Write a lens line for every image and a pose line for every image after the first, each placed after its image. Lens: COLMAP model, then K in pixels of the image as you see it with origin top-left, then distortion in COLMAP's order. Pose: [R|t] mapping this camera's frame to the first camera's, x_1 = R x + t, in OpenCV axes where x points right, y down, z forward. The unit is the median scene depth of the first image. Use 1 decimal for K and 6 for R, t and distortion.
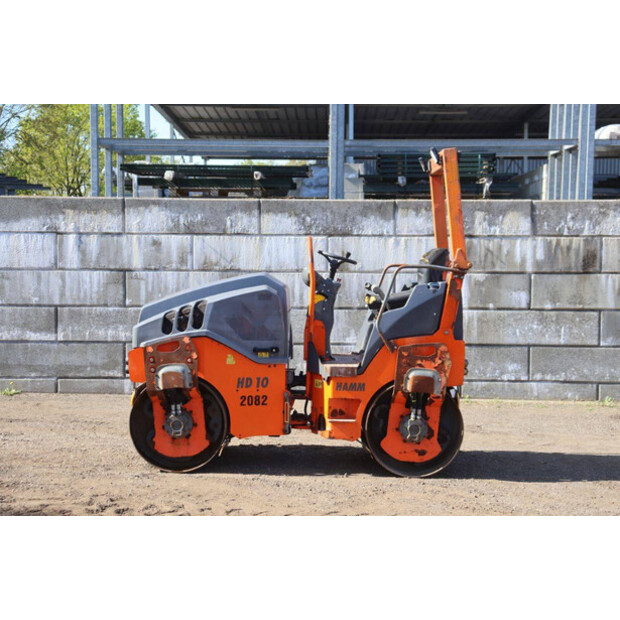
lens RADIAL K [[997.4, 0, 310.0], [0, 997.4, 310.0], [0, 0, 1]] dist [0.134797, 0.124721]
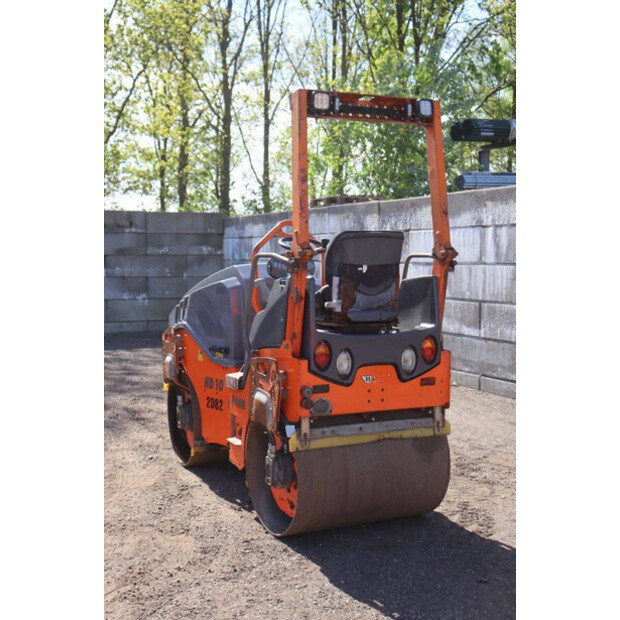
lens RADIAL K [[918.4, 0, 310.0], [0, 918.4, 310.0], [0, 0, 1]] dist [0.047639, 0.042429]
pose [[0.454645, 0.048289, -0.889363, 0.473001], [-0.045674, 0.998479, 0.030865, -0.015920], [0.889501, 0.026589, 0.456159, 0.453795]]
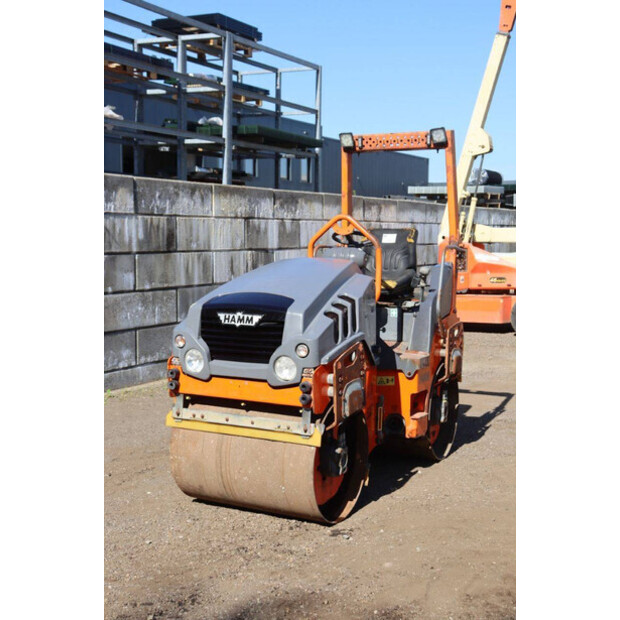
lens RADIAL K [[918.4, 0, 310.0], [0, 918.4, 310.0], [0, 0, 1]] dist [0.047639, 0.042429]
pose [[0.448660, -0.078677, 0.890233, -0.491293], [0.052406, 0.996719, 0.061677, -0.028159], [-0.892165, 0.018982, 0.451311, 0.458408]]
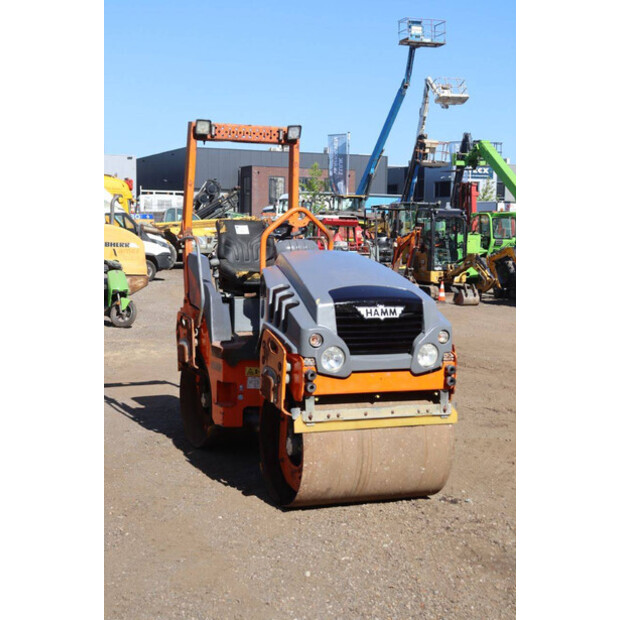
lens RADIAL K [[943.4, 0, 310.0], [0, 943.4, 310.0], [0, 0, 1]] dist [0.079590, 0.007003]
pose [[-0.405419, -0.092034, 0.909486, -0.516360], [0.034684, 0.992654, 0.115911, -0.054130], [-0.913473, 0.078537, -0.399248, 0.912373]]
